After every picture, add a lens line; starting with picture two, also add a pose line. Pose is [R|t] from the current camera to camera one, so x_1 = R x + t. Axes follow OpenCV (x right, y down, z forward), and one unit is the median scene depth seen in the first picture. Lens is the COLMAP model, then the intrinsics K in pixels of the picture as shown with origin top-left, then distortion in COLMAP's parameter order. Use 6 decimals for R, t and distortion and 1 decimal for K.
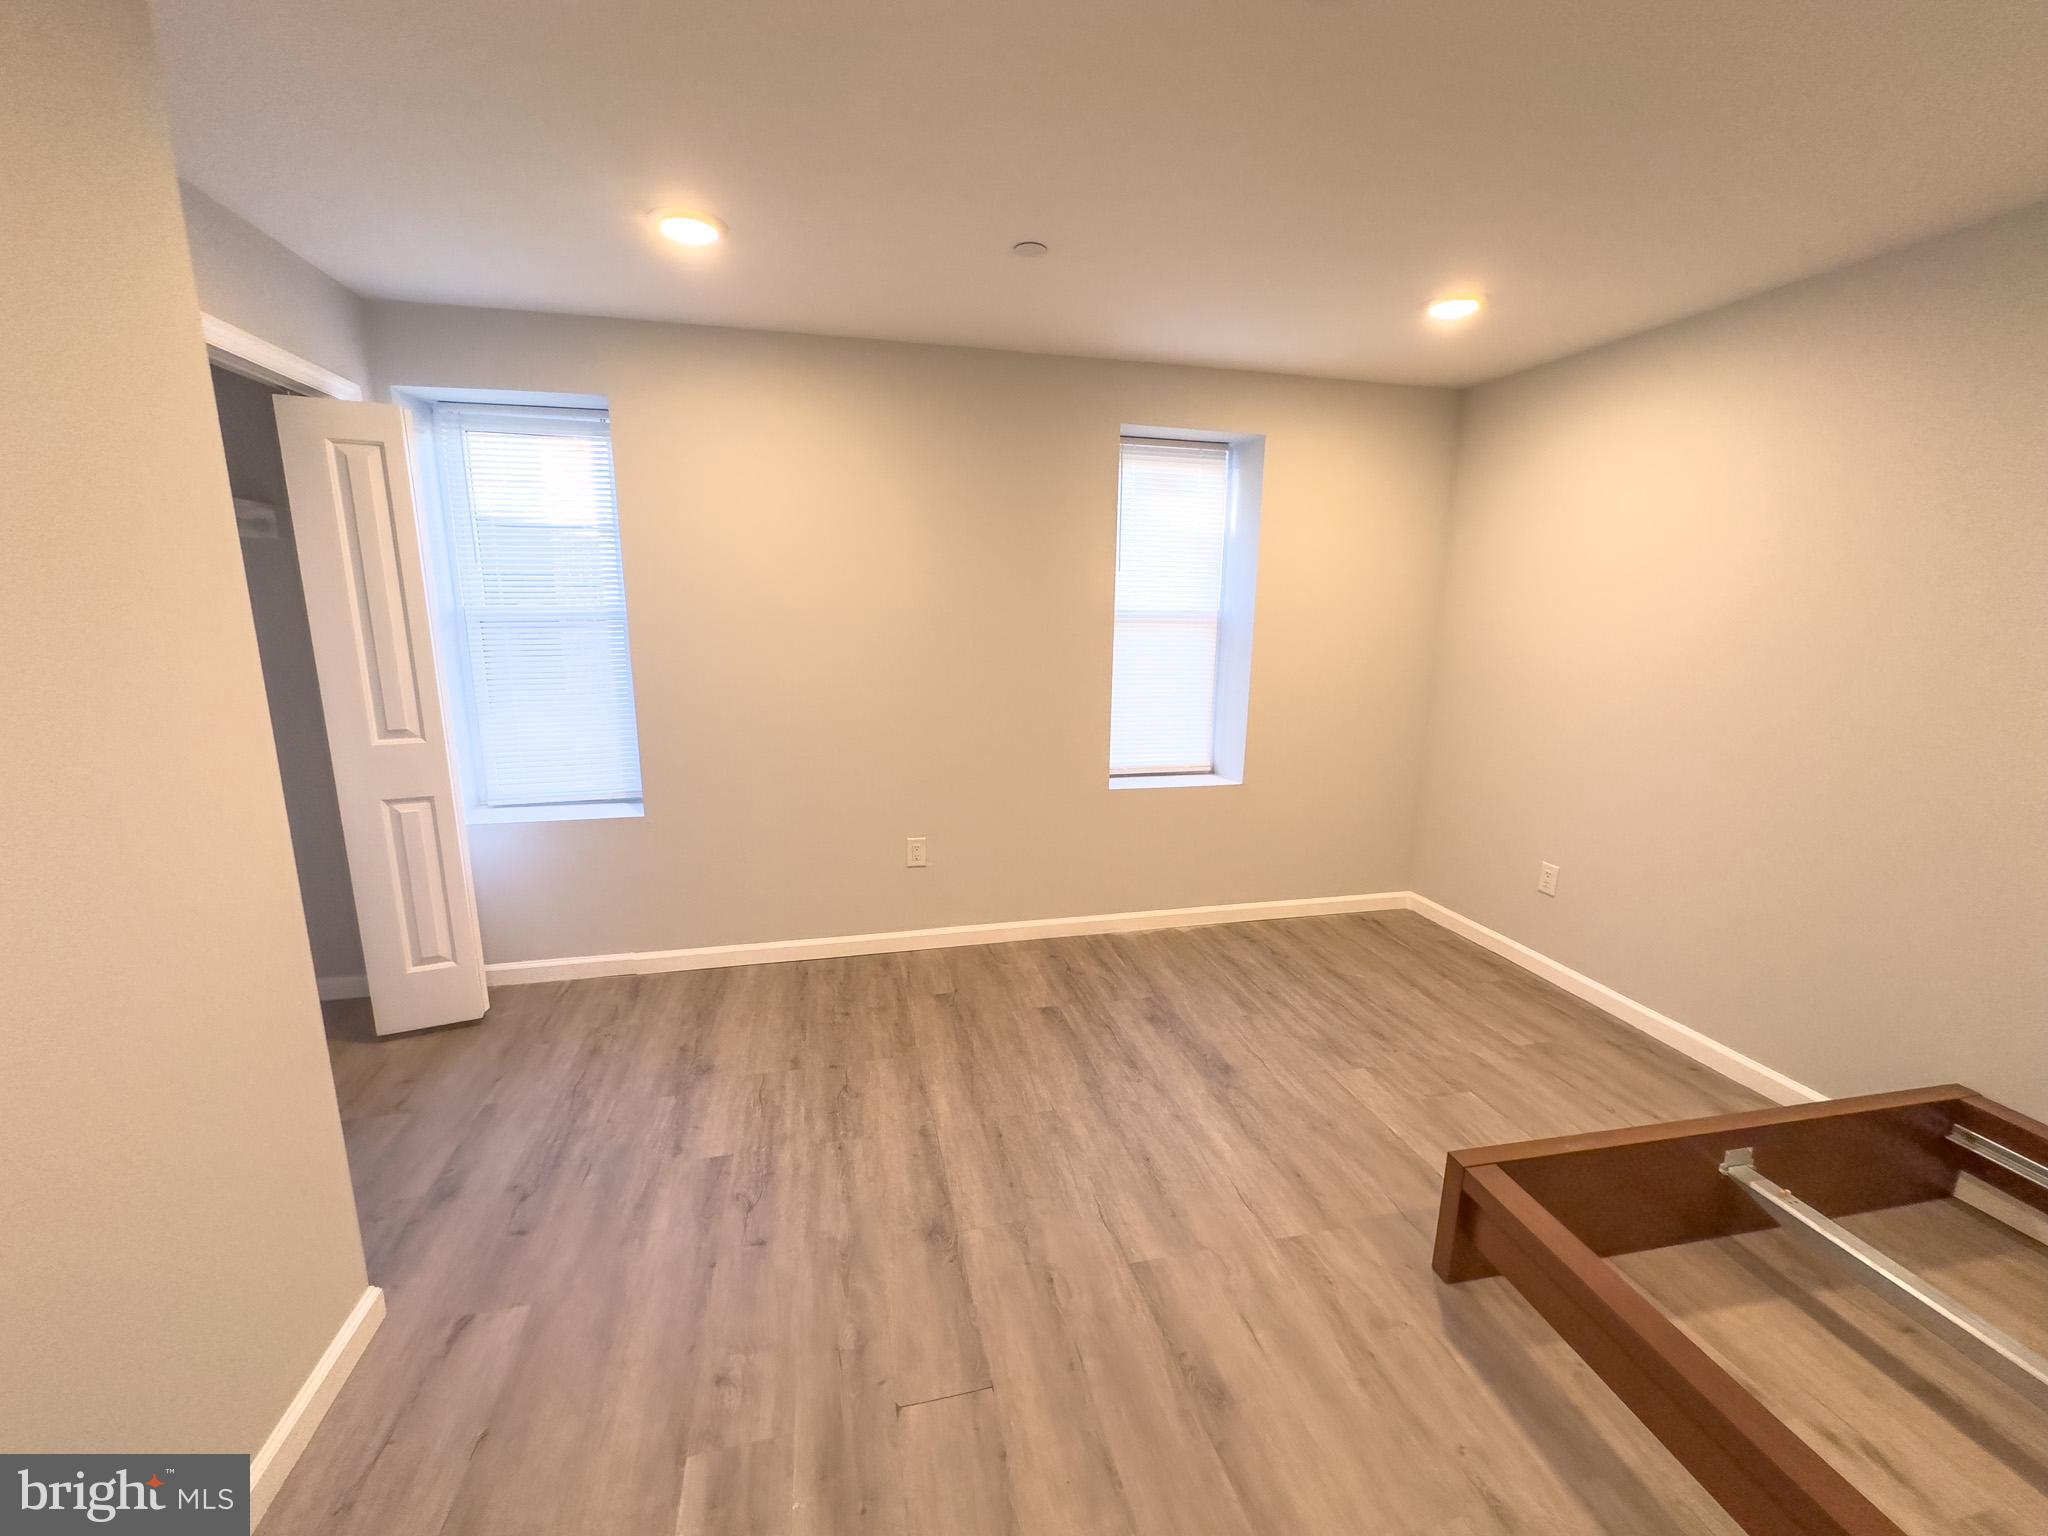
lens RADIAL K [[816.2, 0, 1023.3], [0, 816.2, 768.6], [0, 0, 1]] dist [-0.003121, 0.000421]
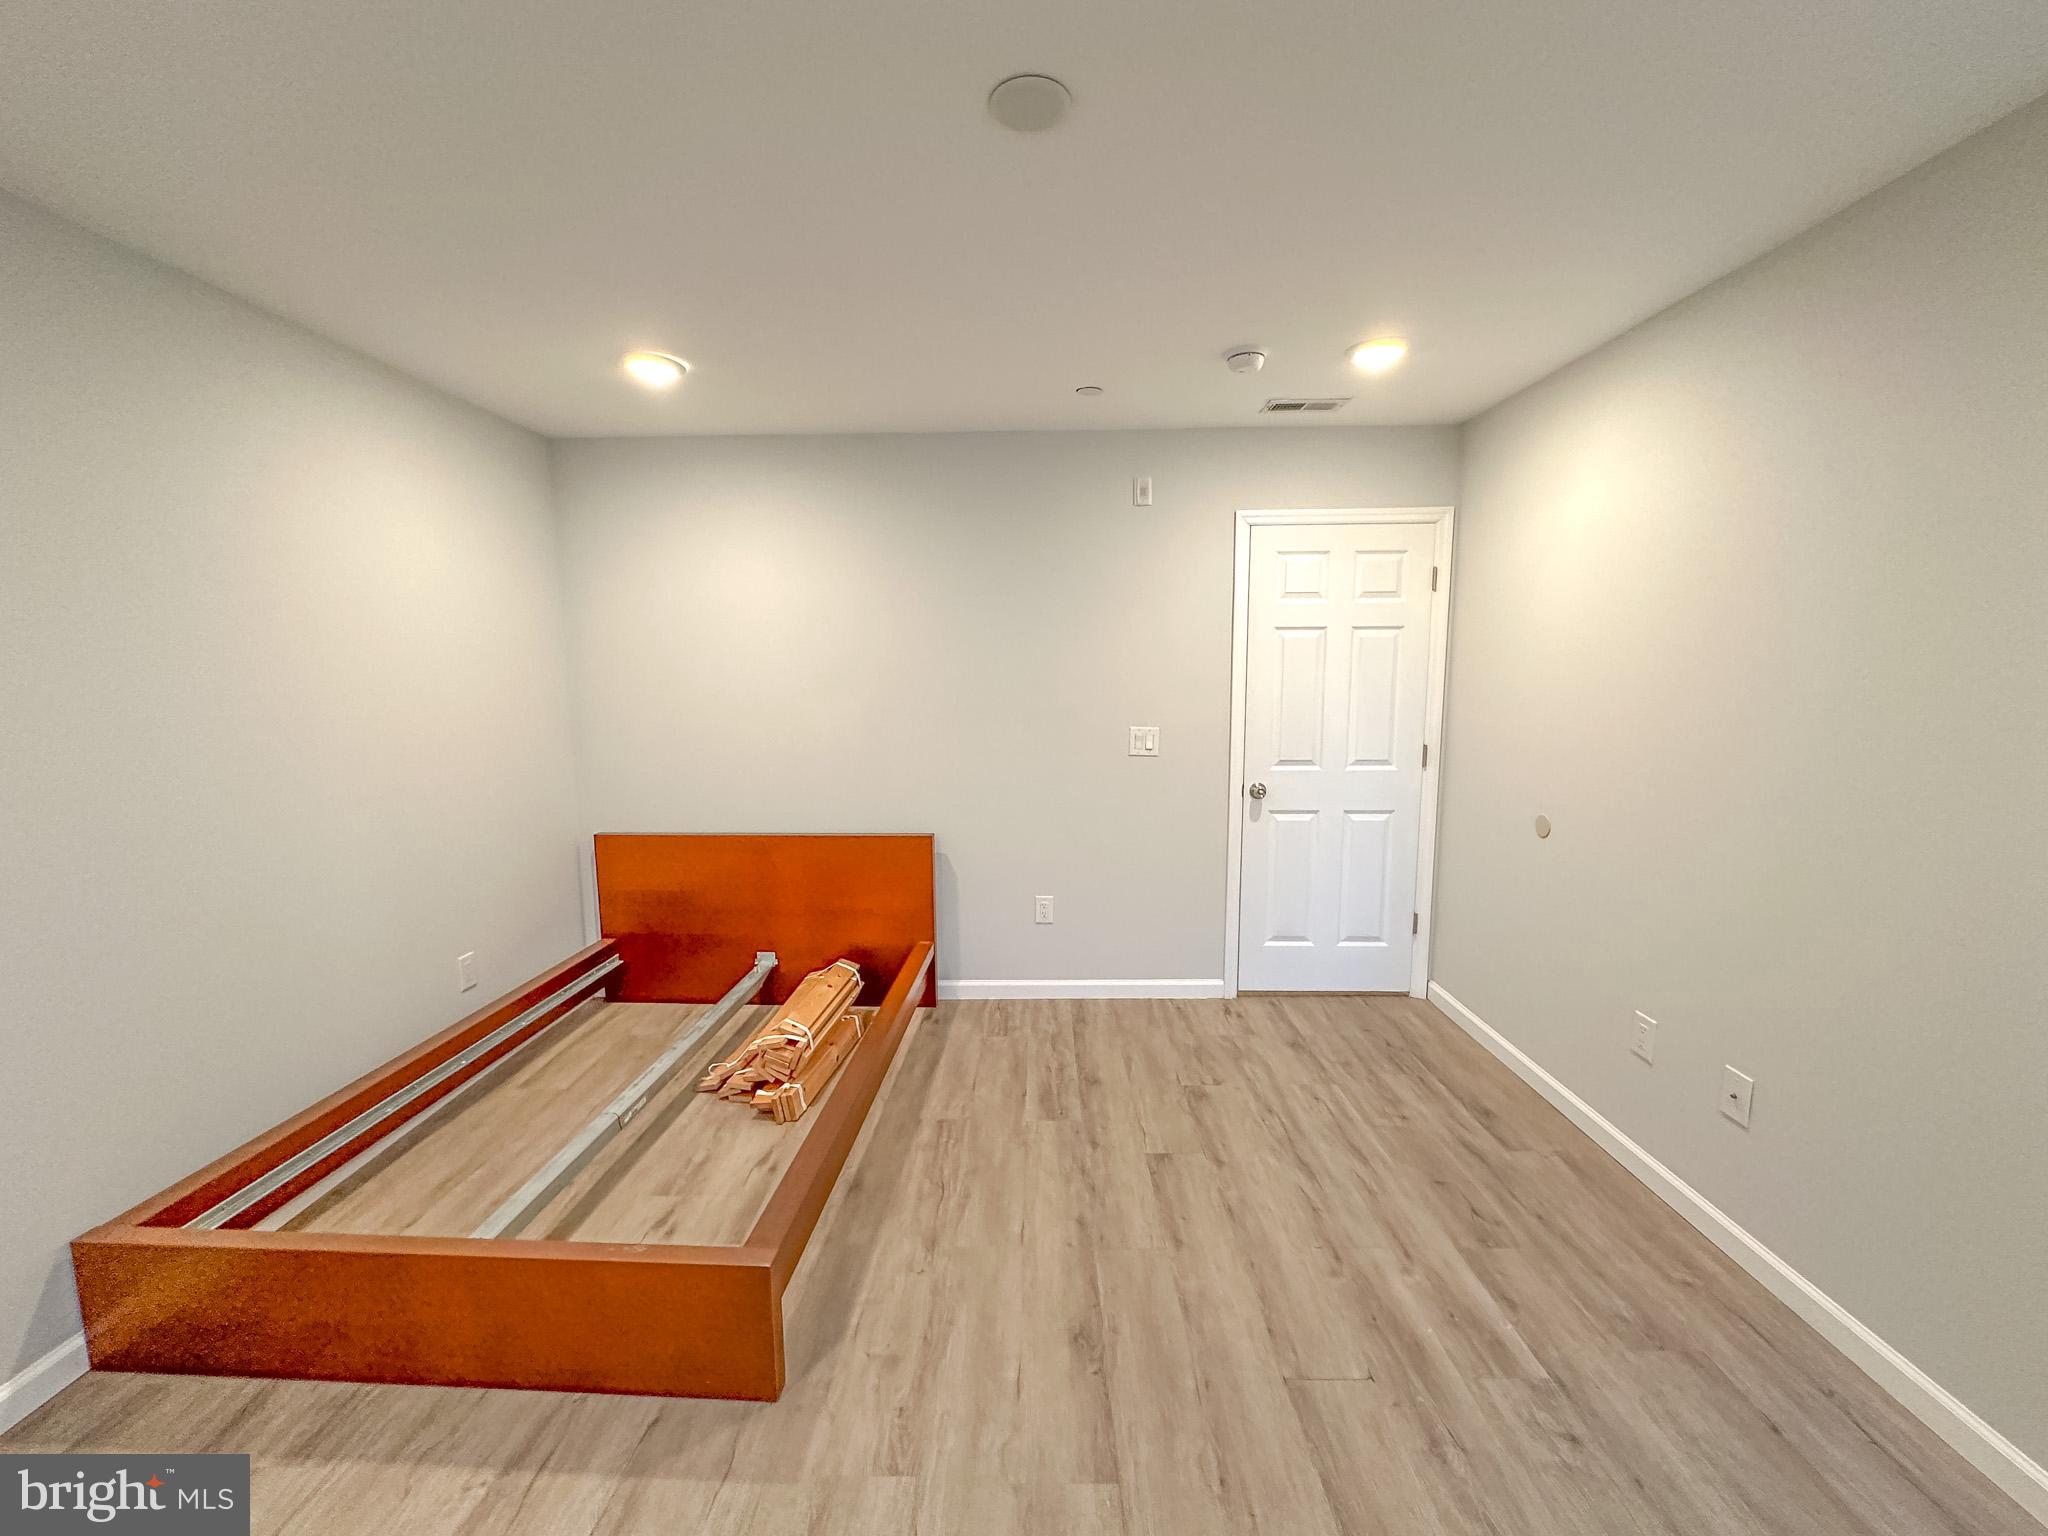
lens RADIAL K [[816.2, 0, 1023.3], [0, 816.2, 768.6], [0, 0, 1]] dist [-0.003121, 0.000421]
pose [[-0.967257, -0.035130, 0.251355, 0.033407], [0.048104, 0.947047, 0.317472, -0.228410], [-0.249198, 0.319168, -0.914348, 1.130705]]
